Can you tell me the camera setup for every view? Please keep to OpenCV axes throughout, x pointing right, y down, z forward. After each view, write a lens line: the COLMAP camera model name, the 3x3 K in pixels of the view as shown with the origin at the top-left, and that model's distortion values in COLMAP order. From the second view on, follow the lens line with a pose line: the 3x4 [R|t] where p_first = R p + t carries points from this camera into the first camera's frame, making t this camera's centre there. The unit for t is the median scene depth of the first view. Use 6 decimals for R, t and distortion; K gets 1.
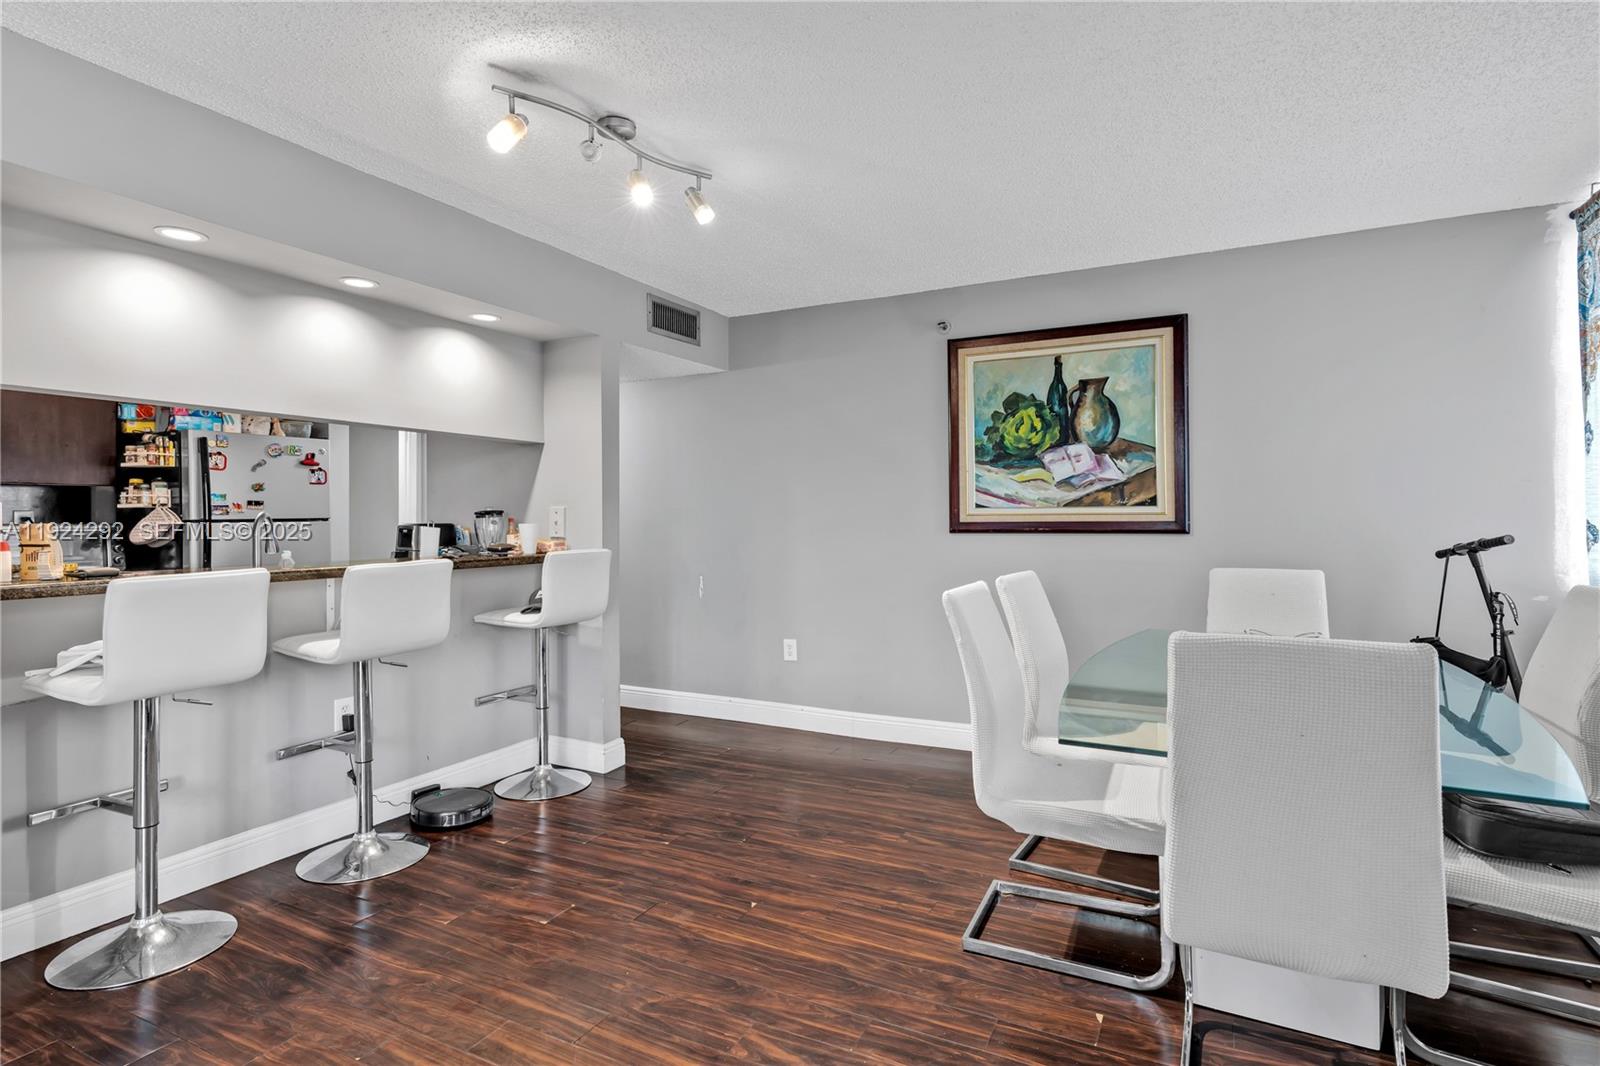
lens RADIAL K [[774.3, 0, 804.7], [0, 774.3, 525.6], [0, 0, 1]] dist [0.000439, -0.000630]
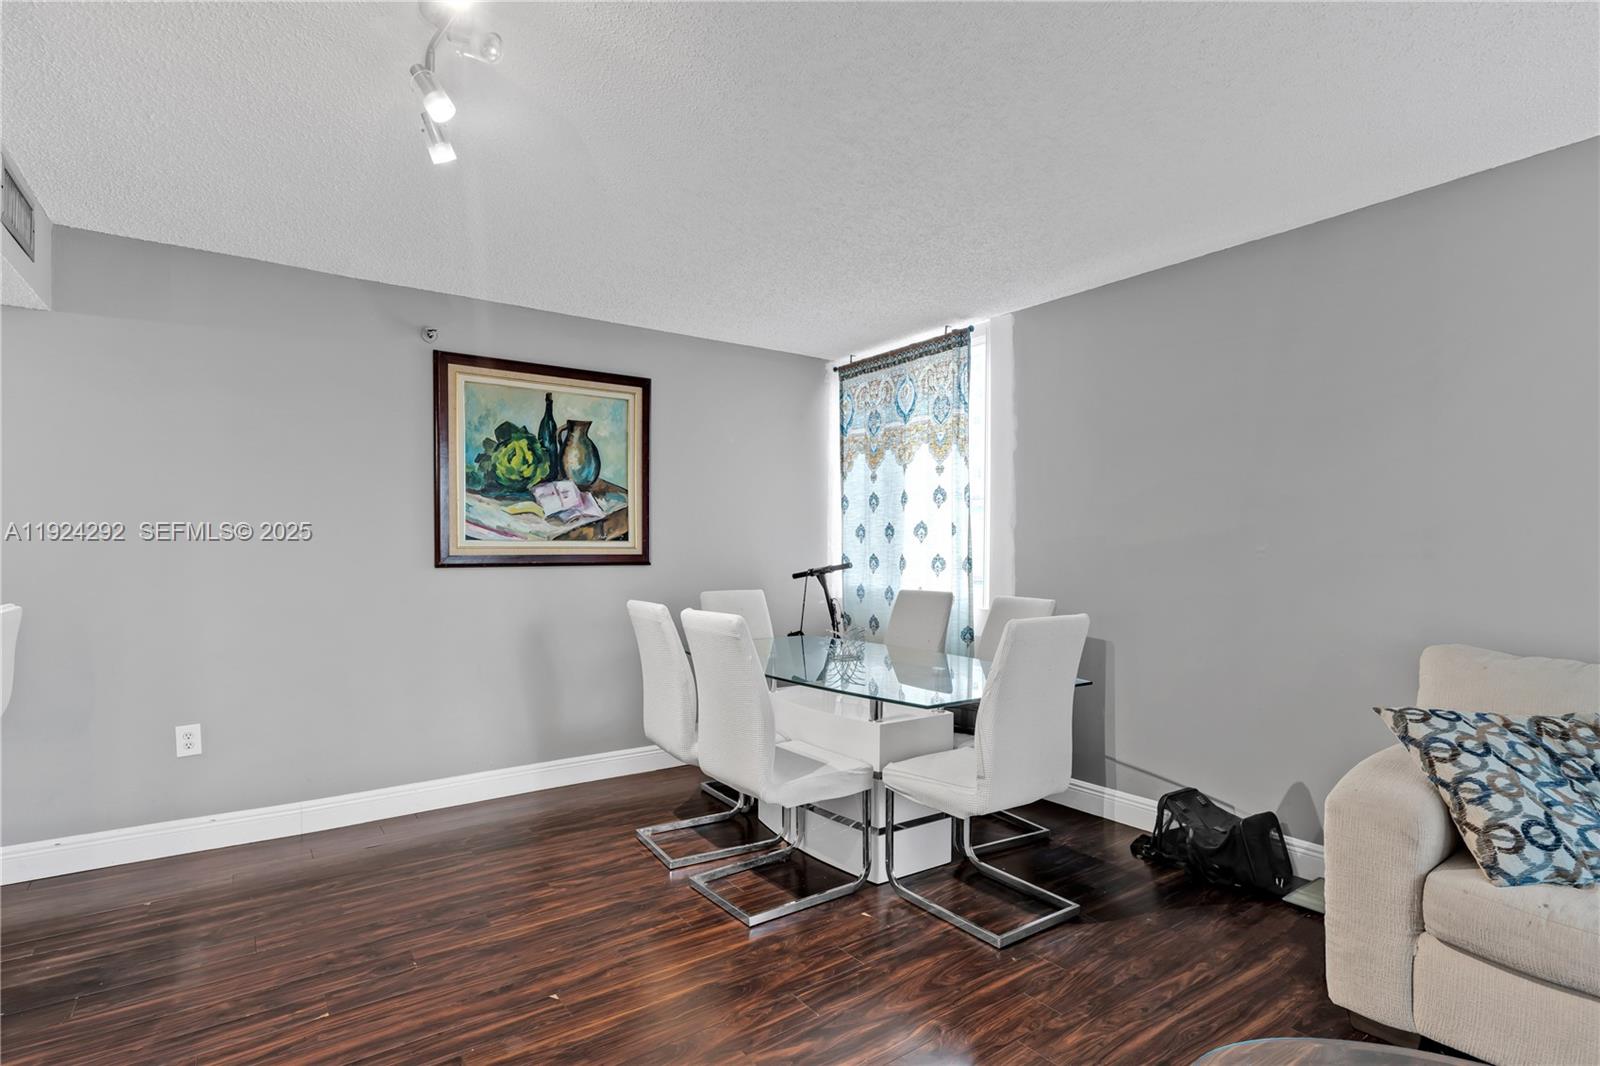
lens RADIAL K [[791.4, 0, 803.2], [0, 791.4, 565.4], [0, 0, 1]] dist [0.000261, 0.000102]
pose [[0.478147, -0.012779, 0.878187, -0.436006], [0.005226, 0.999918, 0.011705, -0.001594], [-0.878264, -0.001007, 0.478175, 0.205200]]
